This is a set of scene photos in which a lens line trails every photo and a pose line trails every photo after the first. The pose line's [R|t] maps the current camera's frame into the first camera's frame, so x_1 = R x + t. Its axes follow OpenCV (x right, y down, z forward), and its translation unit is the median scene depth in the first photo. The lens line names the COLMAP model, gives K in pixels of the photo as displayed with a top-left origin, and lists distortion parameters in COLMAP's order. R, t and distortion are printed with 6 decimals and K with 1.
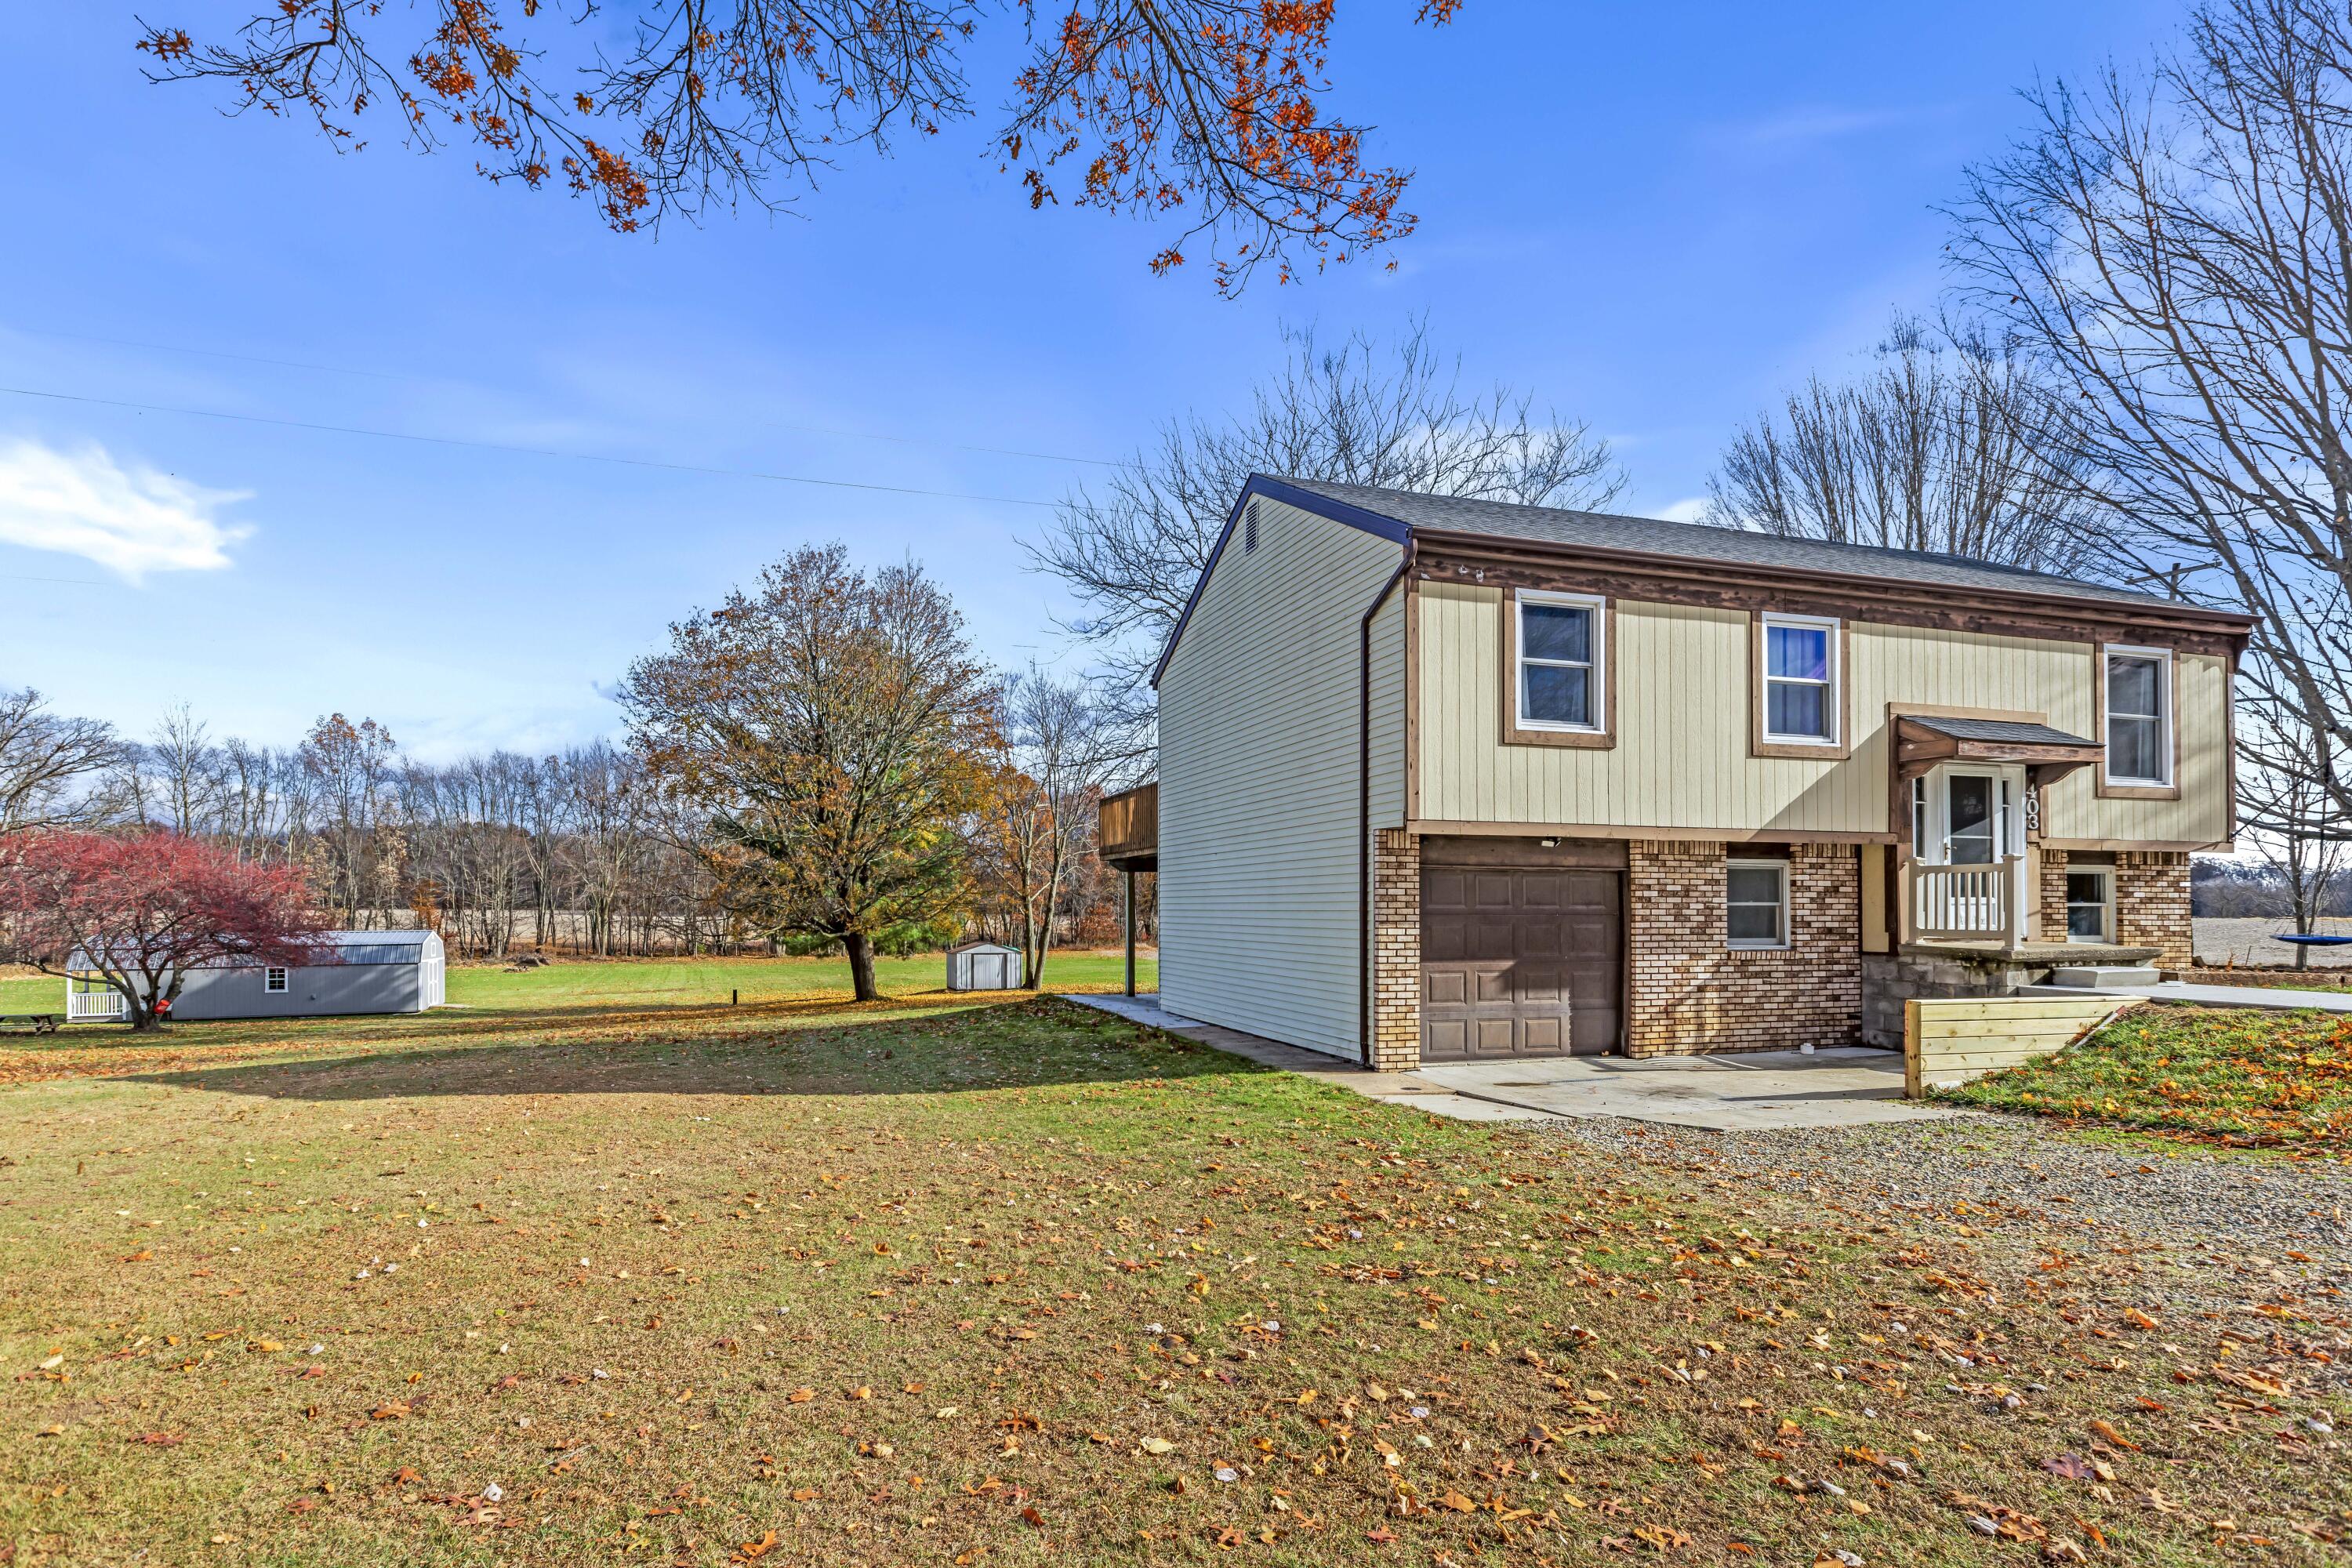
lens RADIAL K [[1201.2, 0, 1136.9], [0, 1201.2, 902.3], [0, 0, 1]] dist [0.003400, 0.000416]
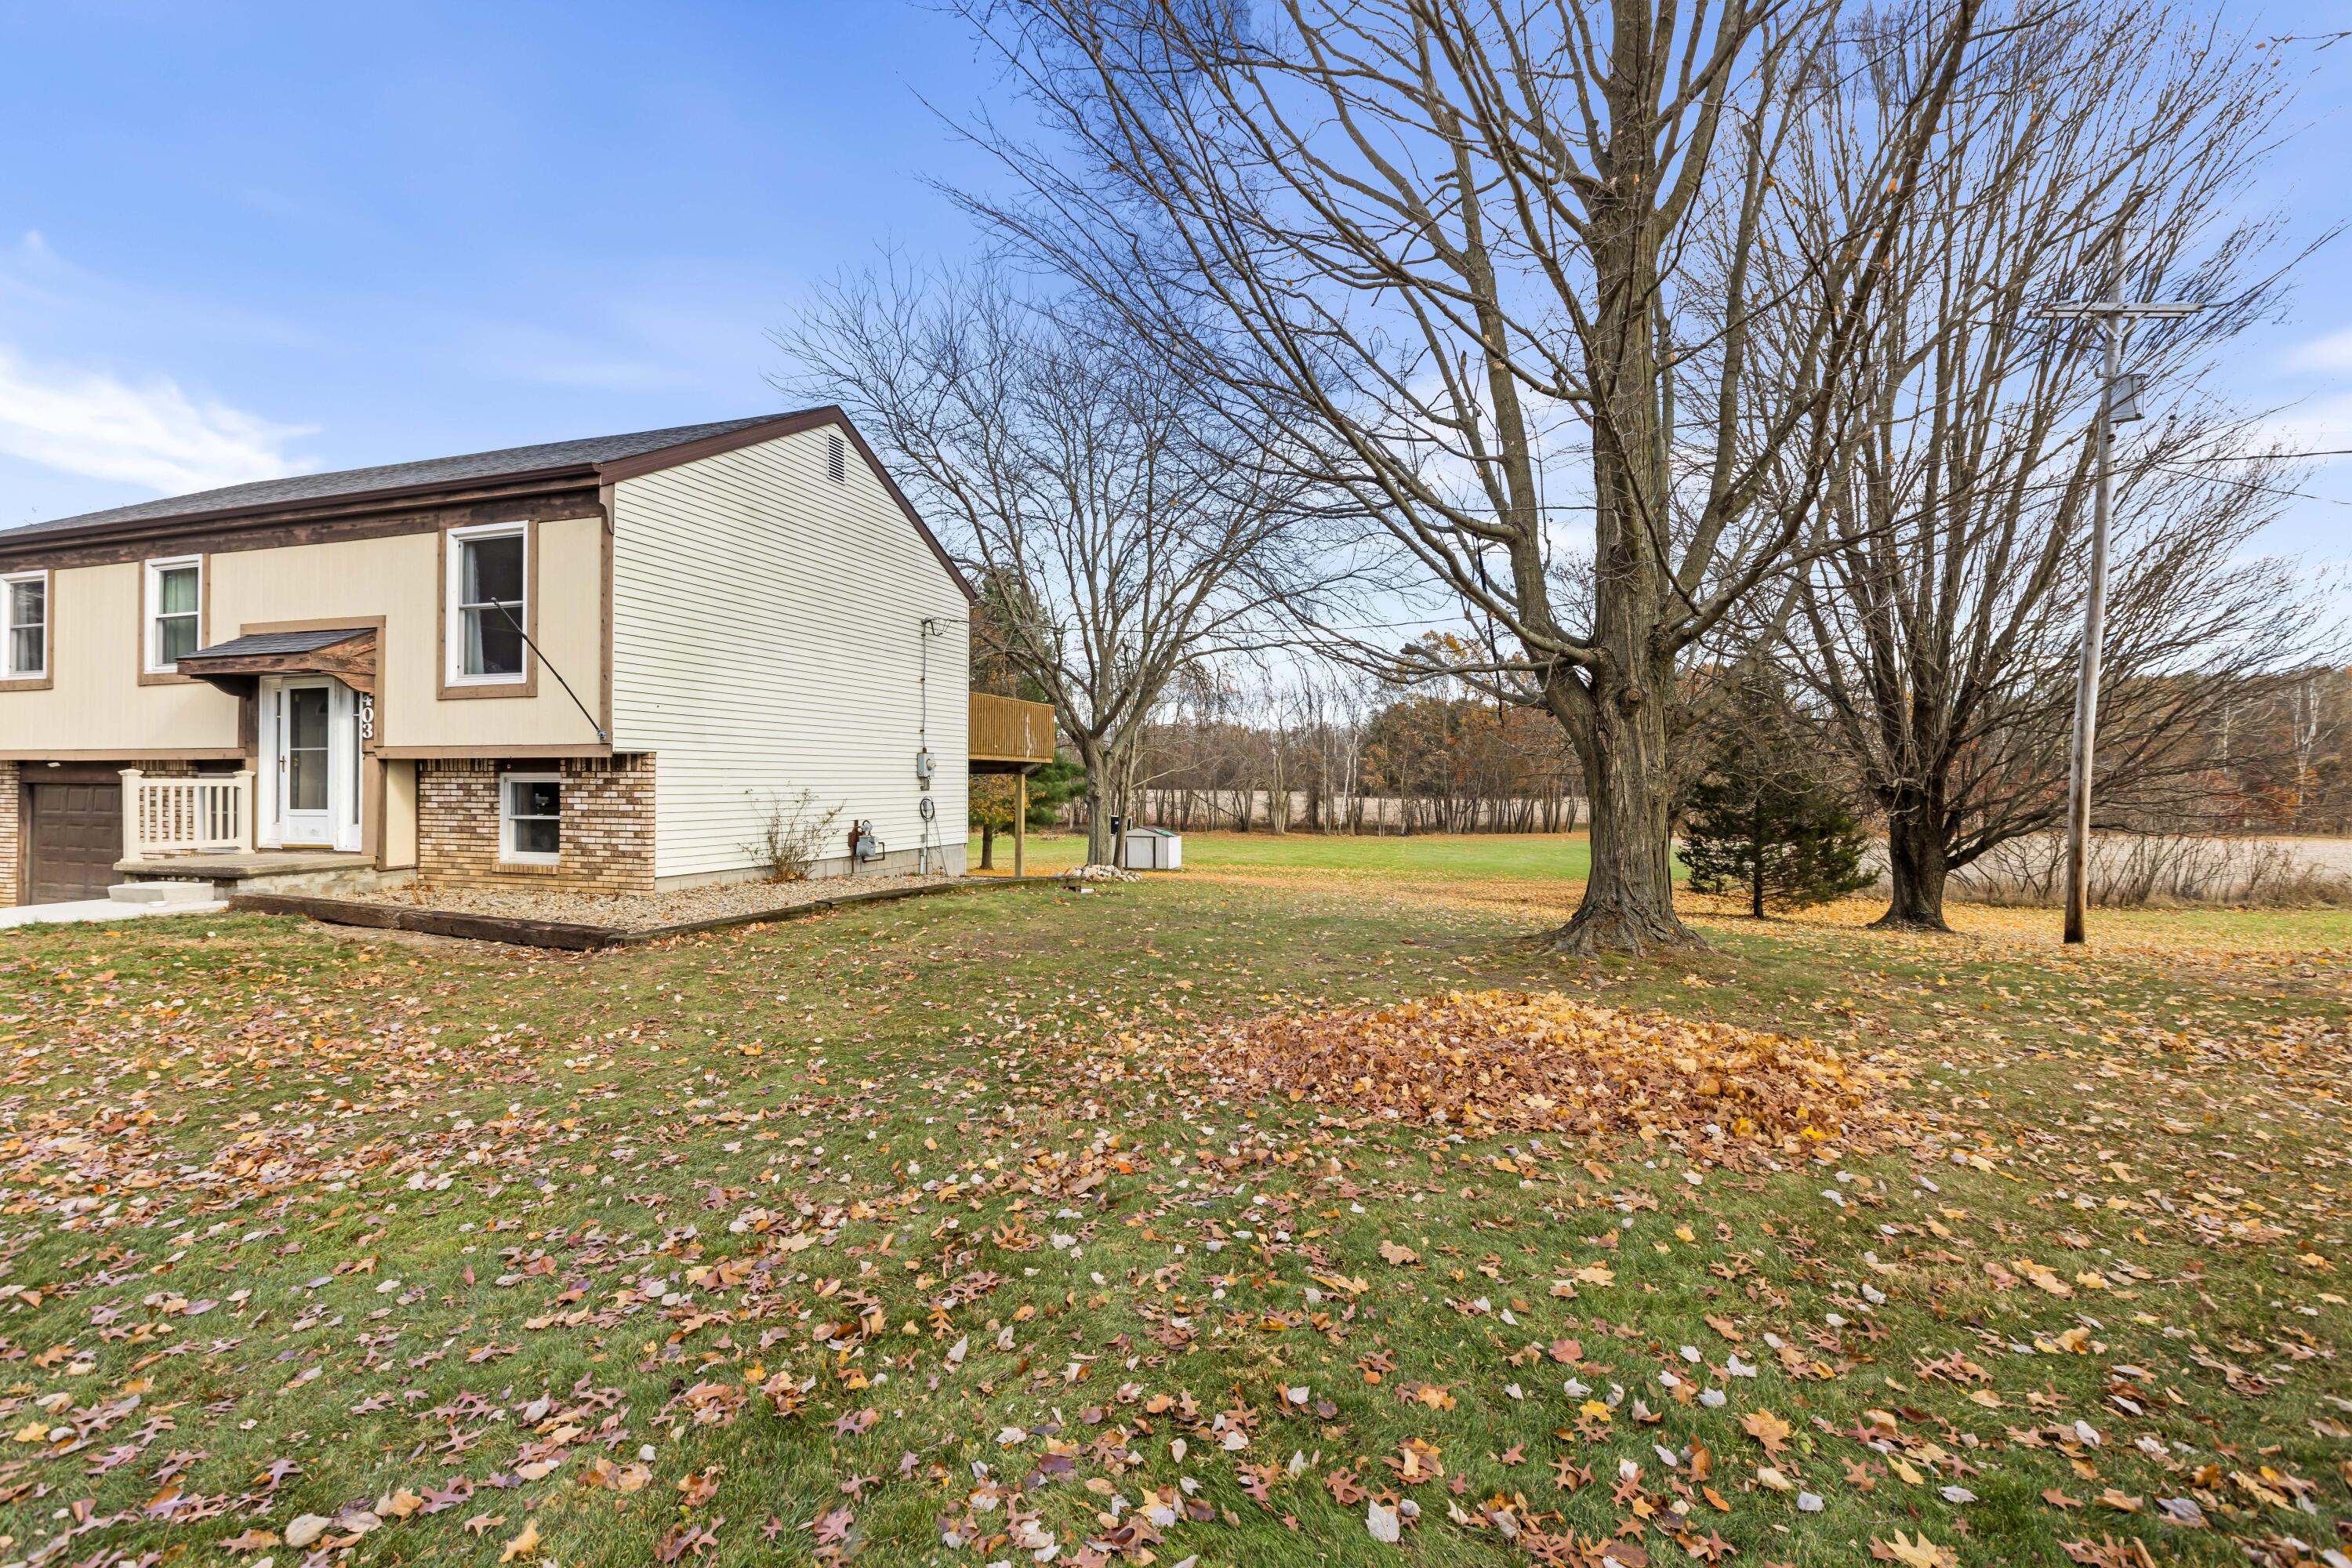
lens RADIAL K [[1098.3, 0, 1180.9], [0, 1098.3, 783.9], [0, 0, 1]] dist [0.001836, 0.000260]
pose [[0.806386, -0.000002, -0.591389, 1.751289], [0.003080, 0.999986, 0.004196, -0.026349], [0.591381, -0.005205, 0.806376, 0.667884]]
